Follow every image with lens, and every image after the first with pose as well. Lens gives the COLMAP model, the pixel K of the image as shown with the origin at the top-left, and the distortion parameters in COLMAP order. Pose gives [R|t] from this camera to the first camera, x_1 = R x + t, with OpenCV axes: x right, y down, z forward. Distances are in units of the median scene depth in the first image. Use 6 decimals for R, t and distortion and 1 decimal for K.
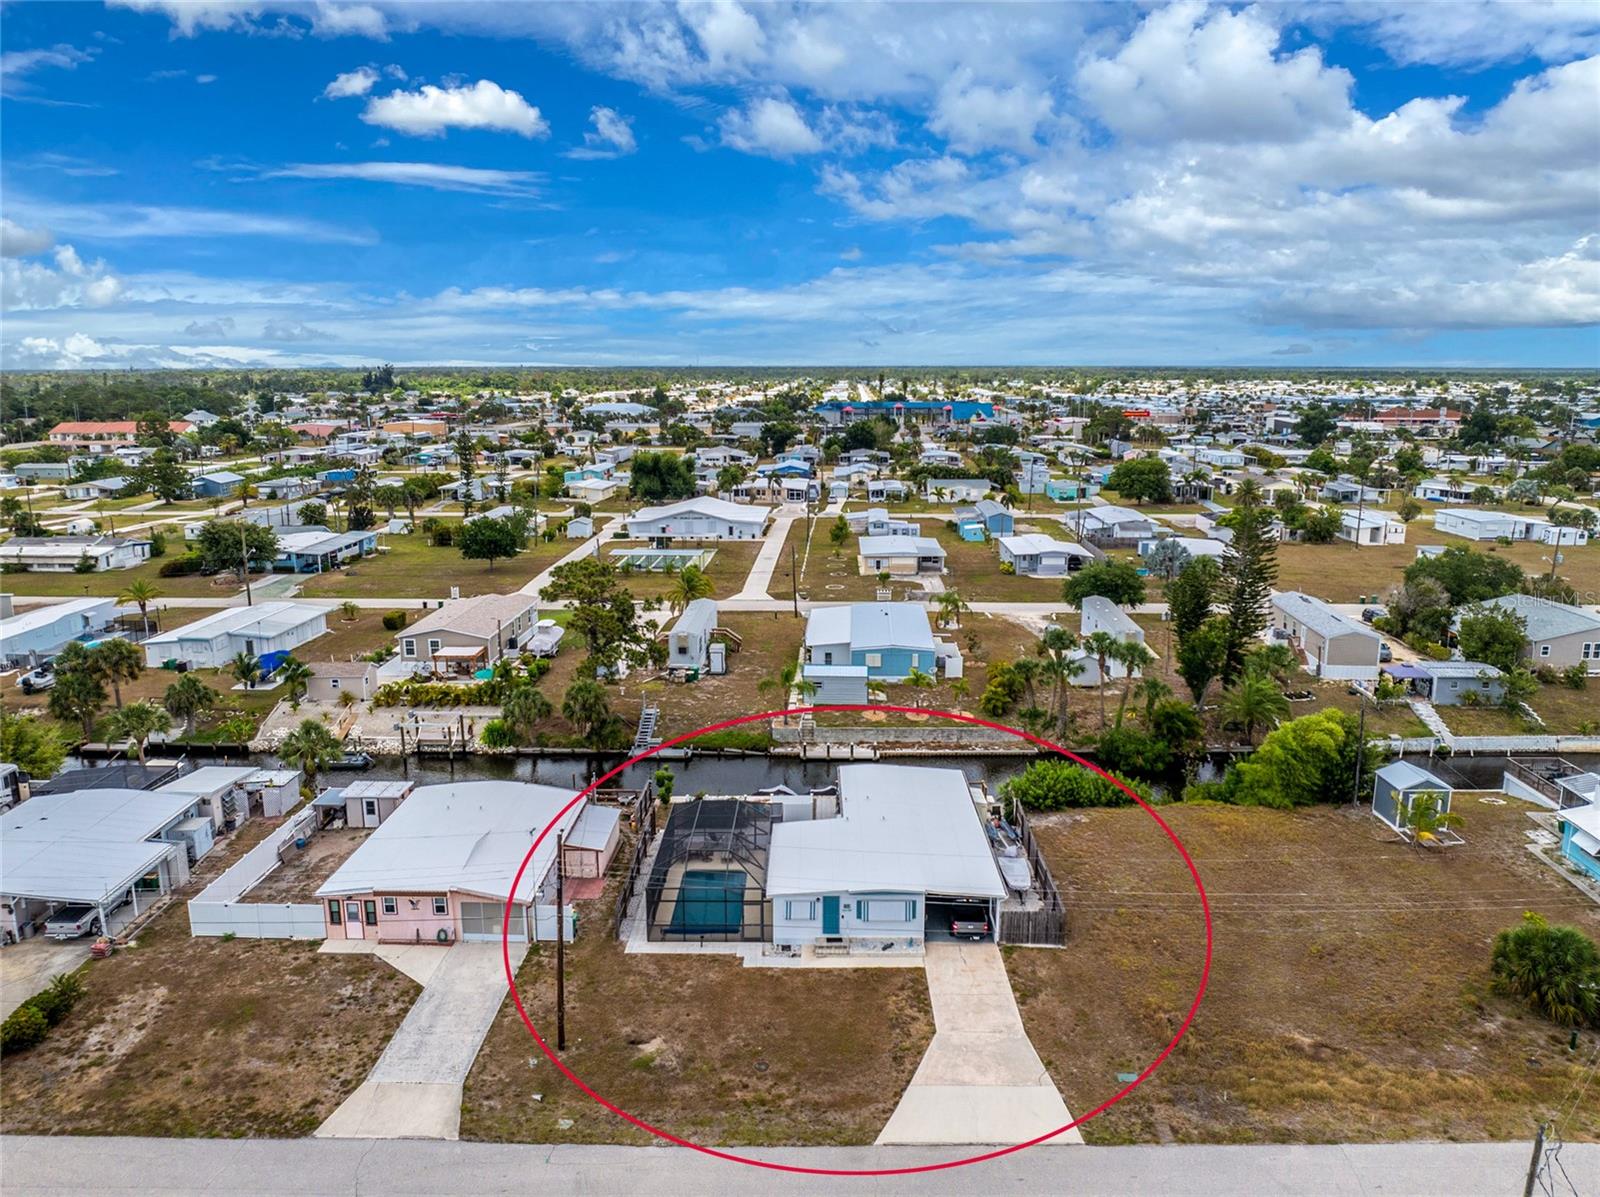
lens RADIAL K [[1127.9, 0, 808.3], [0, 1127.9, 590.9], [0, 0, 1]] dist [0.002325, -0.073247]
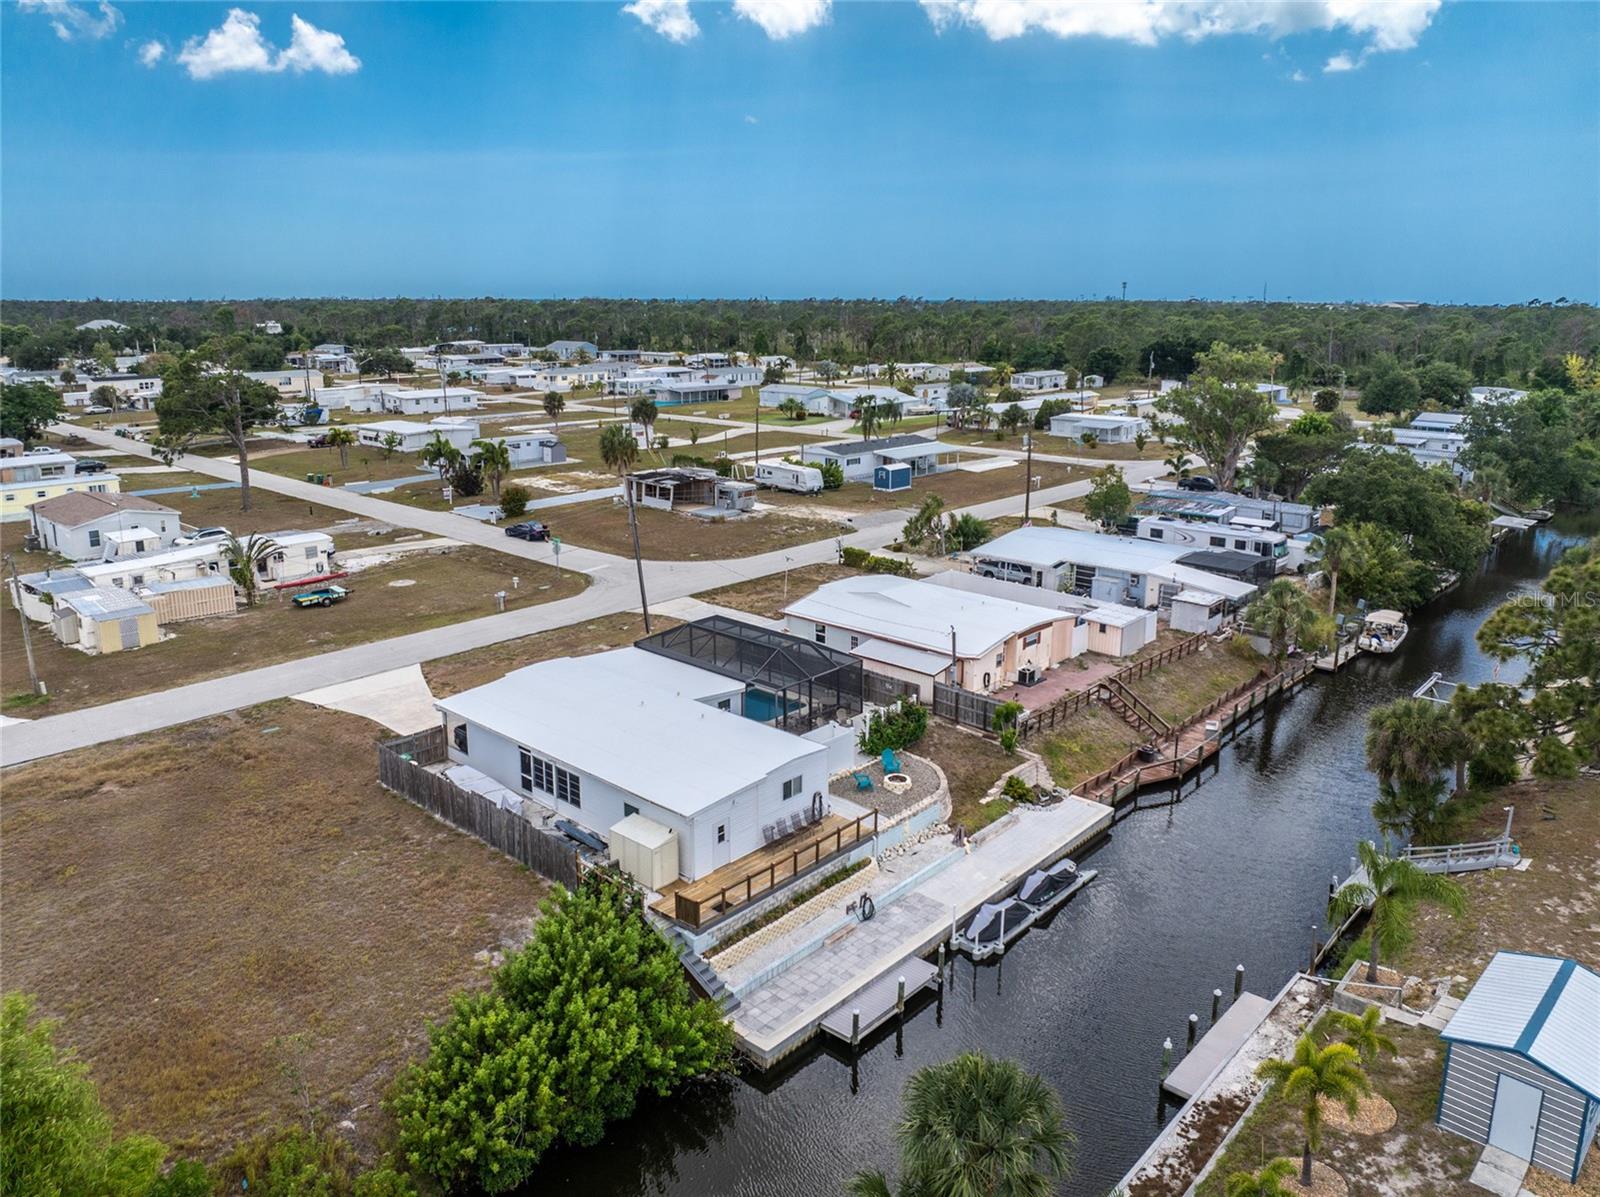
lens RADIAL K [[1127.9, 0, 808.3], [0, 1127.9, 590.9], [0, 0, 1]] dist [0.002325, -0.073247]
pose [[-0.667197, 0.183824, -0.721843, 0.753494], [-0.148296, 0.916891, 0.370565, -0.252321], [0.729970, 0.354286, -0.584487, 2.098329]]
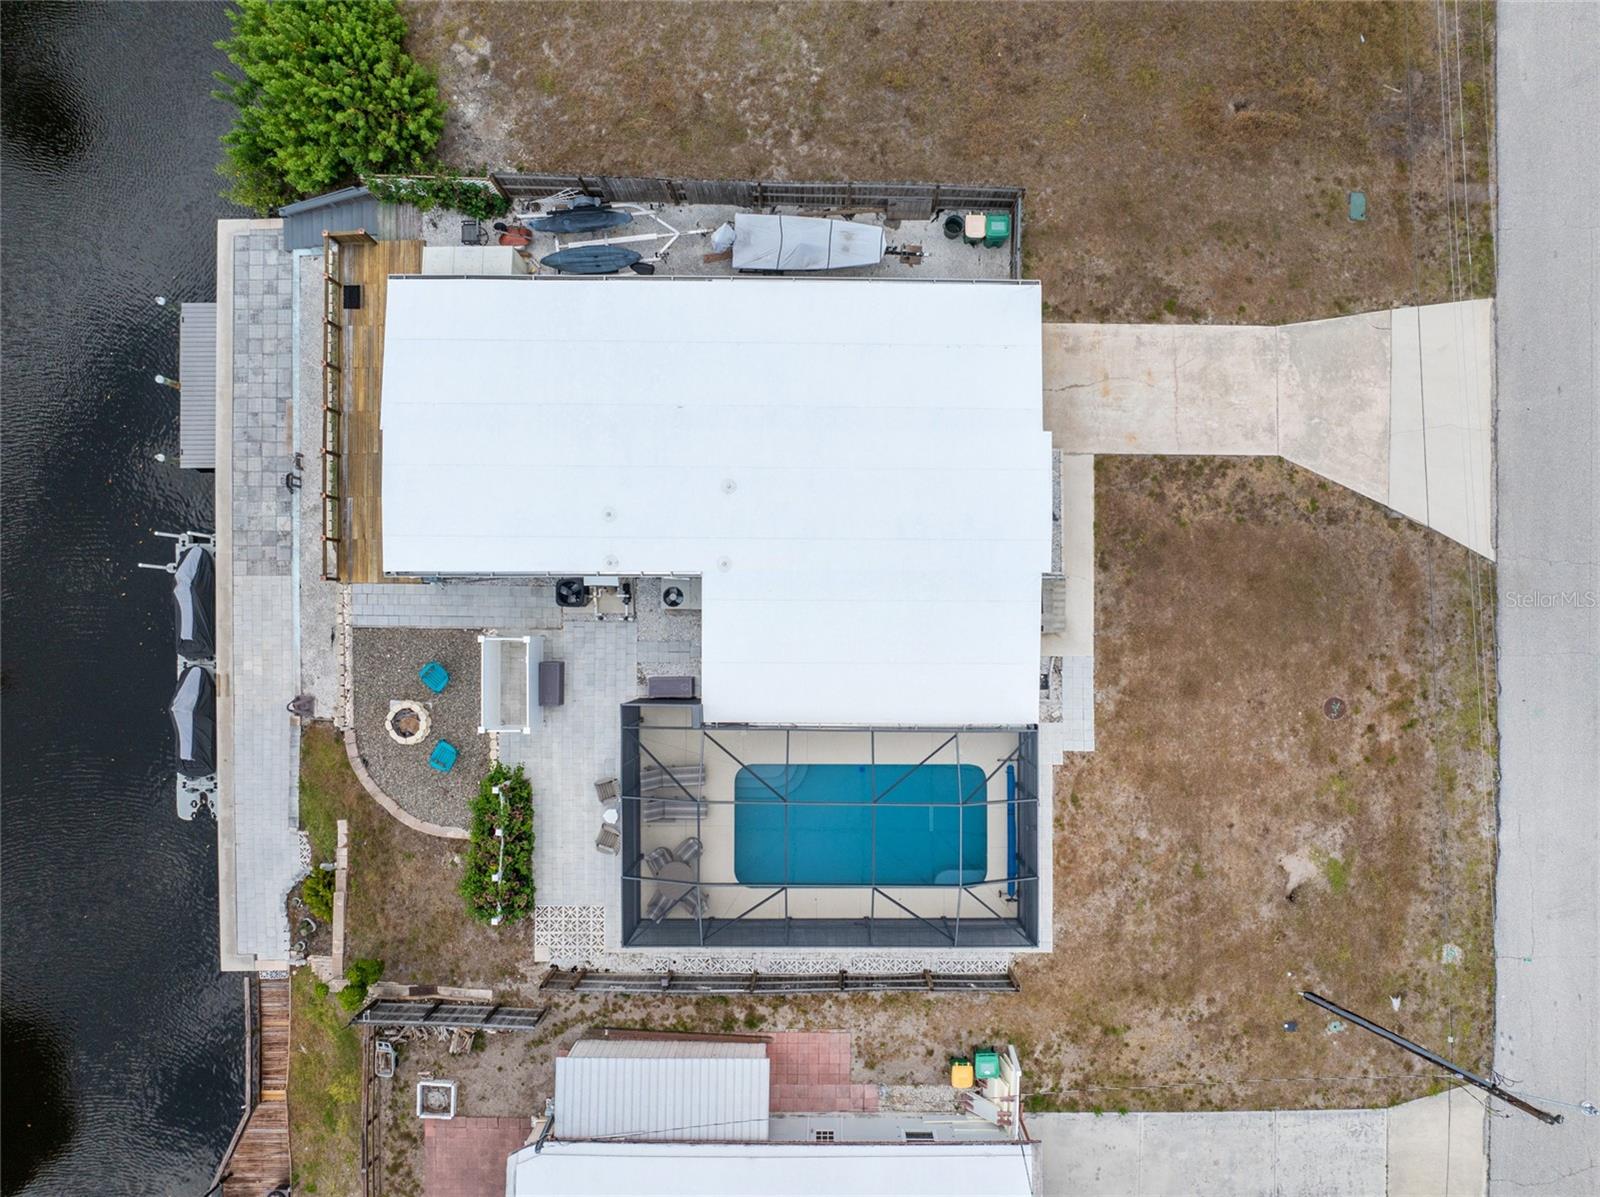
lens RADIAL K [[1110.8, 0, 805.5], [0, 1110.8, 599.9], [0, 0, 1]] dist [-0.035716, -0.000097]
pose [[-0.001284, -0.999999, -0.000074, 0.028323], [0.181414, -0.000305, 0.983407, -0.332718], [-0.983406, 0.001249, 0.181415, 1.223440]]
